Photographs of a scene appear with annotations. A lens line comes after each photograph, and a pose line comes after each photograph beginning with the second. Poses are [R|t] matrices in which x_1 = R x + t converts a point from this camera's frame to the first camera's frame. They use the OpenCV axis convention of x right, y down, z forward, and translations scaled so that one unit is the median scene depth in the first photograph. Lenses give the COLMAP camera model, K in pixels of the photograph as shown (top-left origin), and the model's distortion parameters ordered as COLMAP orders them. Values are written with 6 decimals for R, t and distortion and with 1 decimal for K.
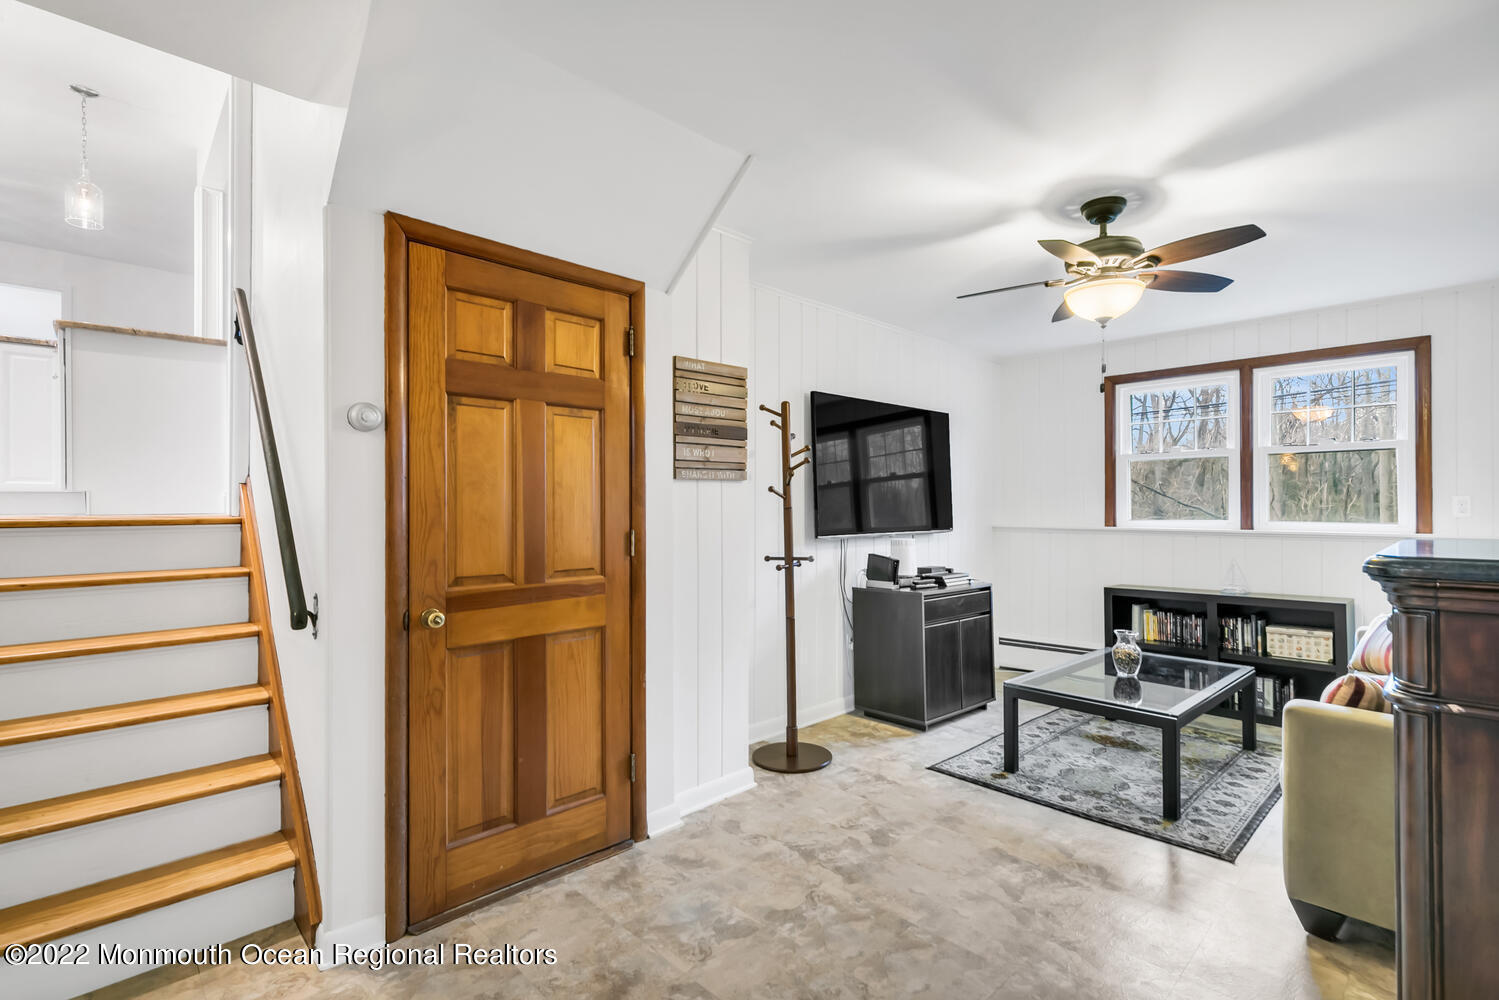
lens RADIAL K [[682.9, 0, 789.8], [0, 682.9, 500.9], [0, 0, 1]] dist [-0.000452, -0.000274]
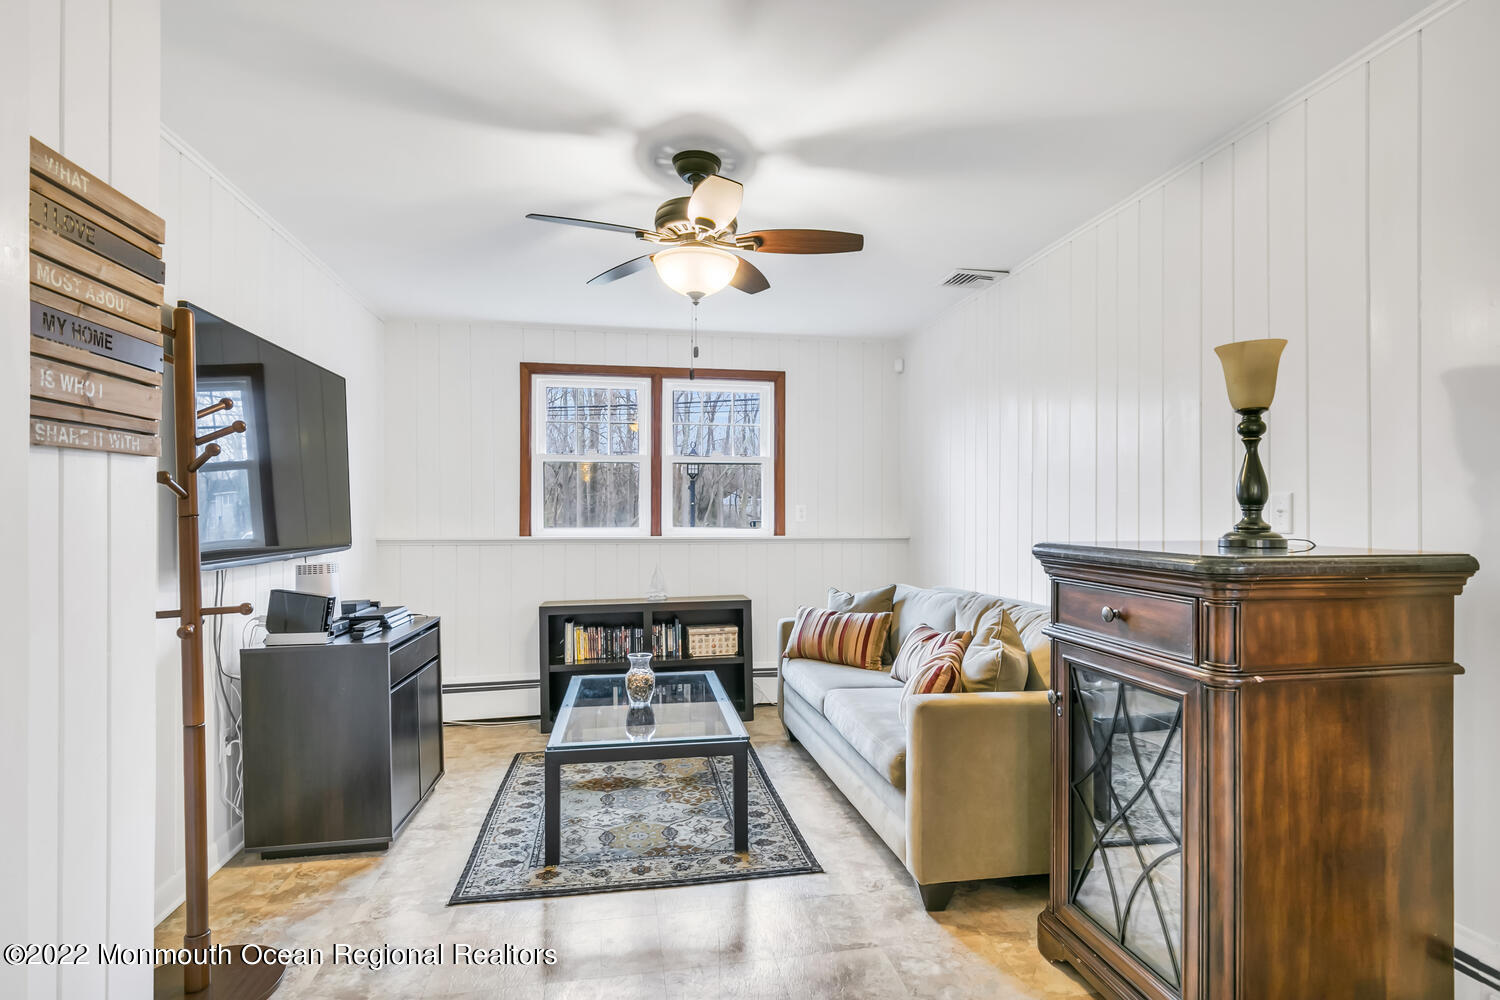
lens RADIAL K [[755.7, 0, 751.5], [0, 755.7, 507.5], [0, 0, 1]] dist [-0.001943, -0.001049]
pose [[0.584033, 0.006769, 0.811702, -0.186407], [-0.007769, 0.999966, -0.002749, 0.002380], [-0.811693, -0.004700, 0.584065, 0.270915]]
